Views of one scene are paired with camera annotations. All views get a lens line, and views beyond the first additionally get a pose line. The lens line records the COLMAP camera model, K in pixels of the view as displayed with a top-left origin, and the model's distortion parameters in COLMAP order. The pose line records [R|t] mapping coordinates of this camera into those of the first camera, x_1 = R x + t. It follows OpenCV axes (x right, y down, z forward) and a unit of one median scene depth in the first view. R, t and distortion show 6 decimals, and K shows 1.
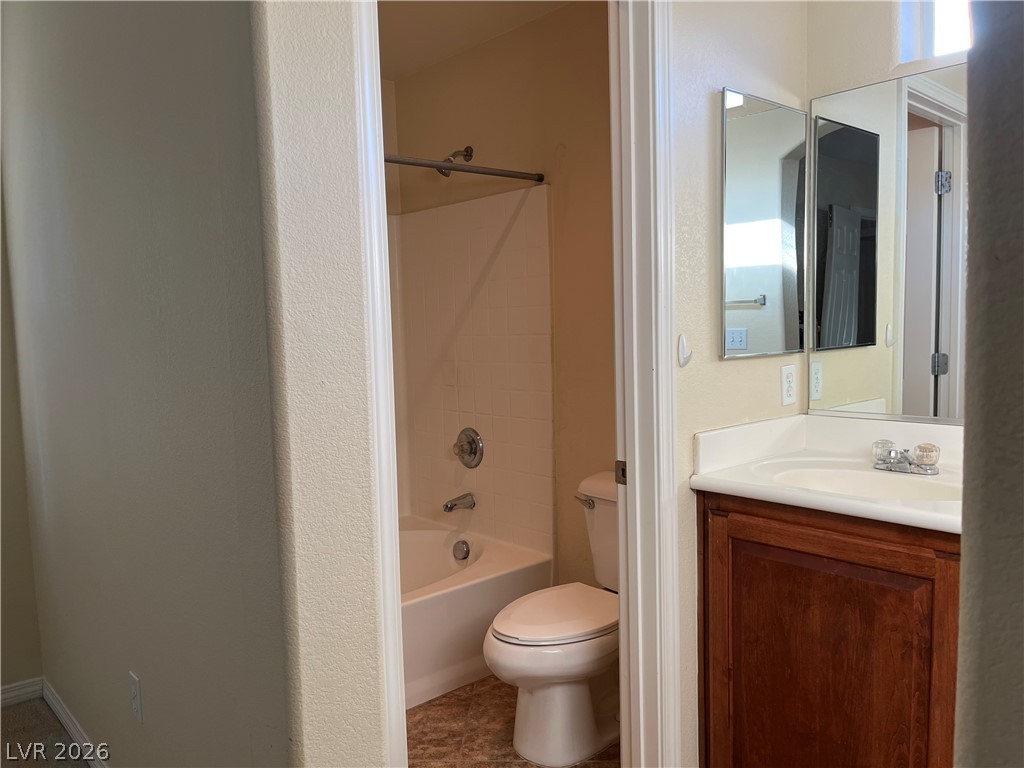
lens RADIAL K [[776.3, 0, 512.0], [0, 776.3, 384.0], [0, 0, 1]] dist [0.003490, -0.001007]
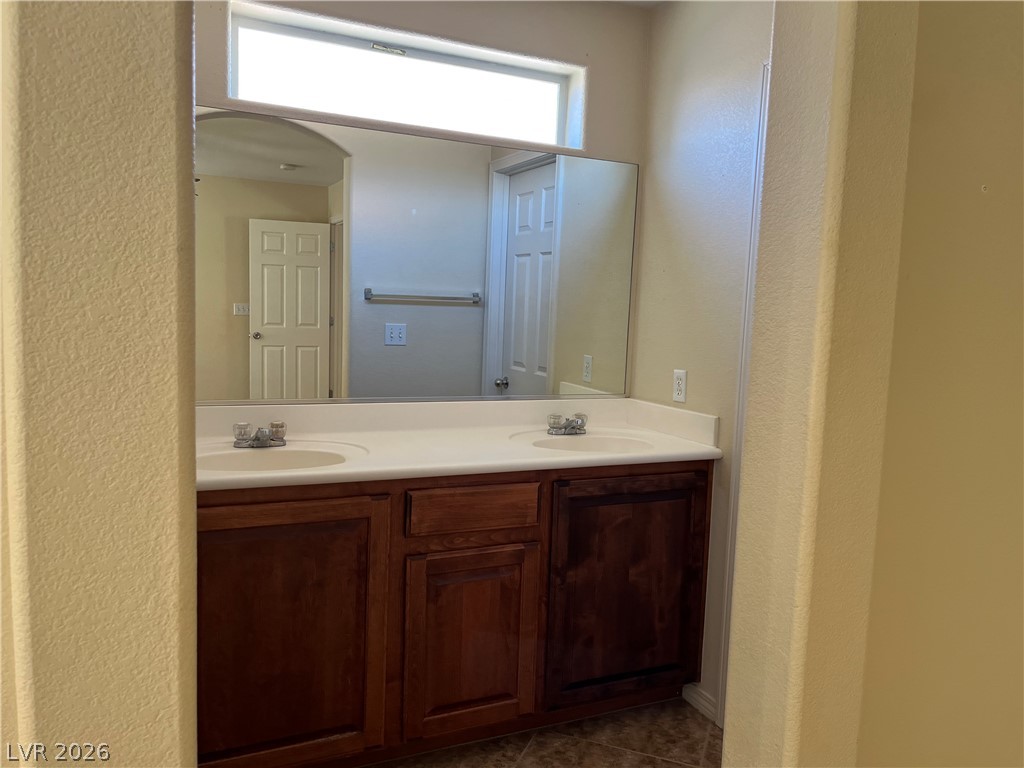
lens RADIAL K [[776.3, 0, 512.0], [0, 776.3, 384.0], [0, 0, 1]] dist [0.003490, -0.001007]
pose [[0.308461, -0.064286, 0.949062, -0.372553], [0.029460, 0.997881, 0.058018, -0.030430], [-0.950781, 0.010063, 0.309701, 0.189999]]
